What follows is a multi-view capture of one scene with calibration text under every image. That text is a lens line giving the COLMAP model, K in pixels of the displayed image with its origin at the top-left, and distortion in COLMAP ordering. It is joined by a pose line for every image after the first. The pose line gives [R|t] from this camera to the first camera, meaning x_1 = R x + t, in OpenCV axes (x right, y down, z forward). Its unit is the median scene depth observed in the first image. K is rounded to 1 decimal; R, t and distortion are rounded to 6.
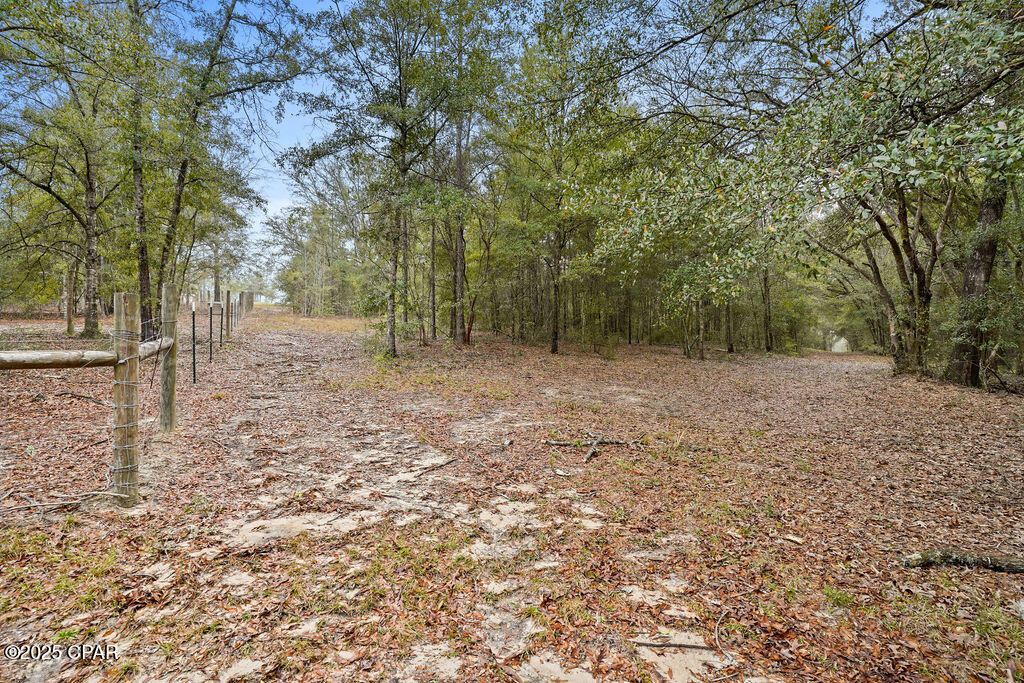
lens RADIAL K [[513.8, 0, 511.7], [0, 513.8, 356.7], [0, 0, 1]] dist [-0.065020, 0.000443]
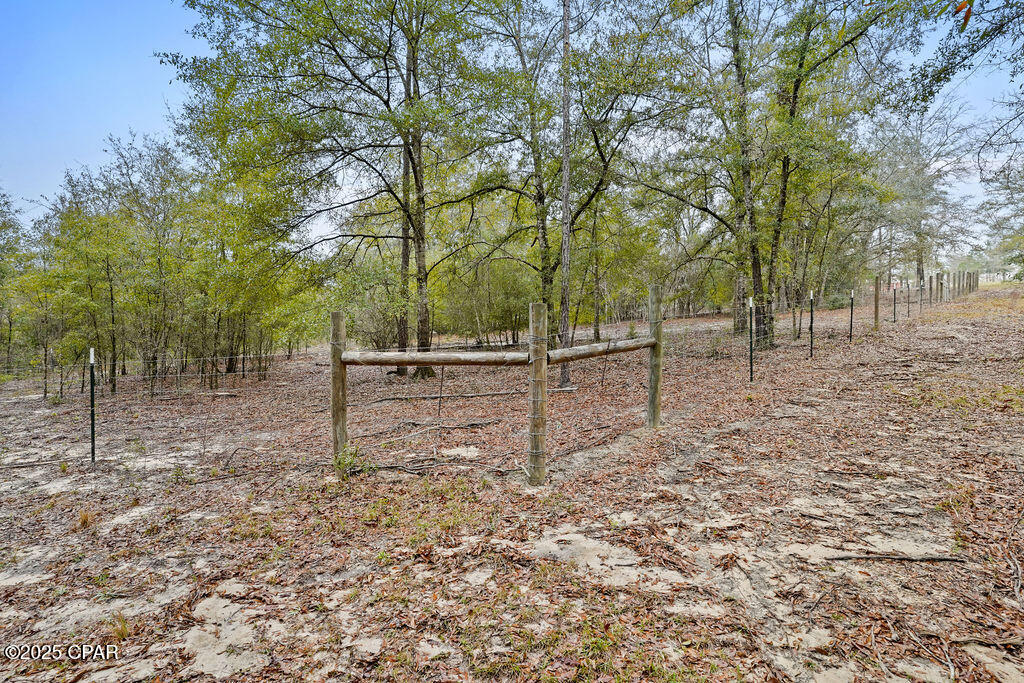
lens RADIAL K [[513.8, 0, 511.7], [0, 513.8, 356.7], [0, 0, 1]] dist [-0.065020, 0.000443]
pose [[0.246654, 0.013129, -0.969015, 0.368212], [0.001158, 0.999904, 0.013842, -0.018100], [0.969103, -0.004536, 0.246615, 0.621784]]
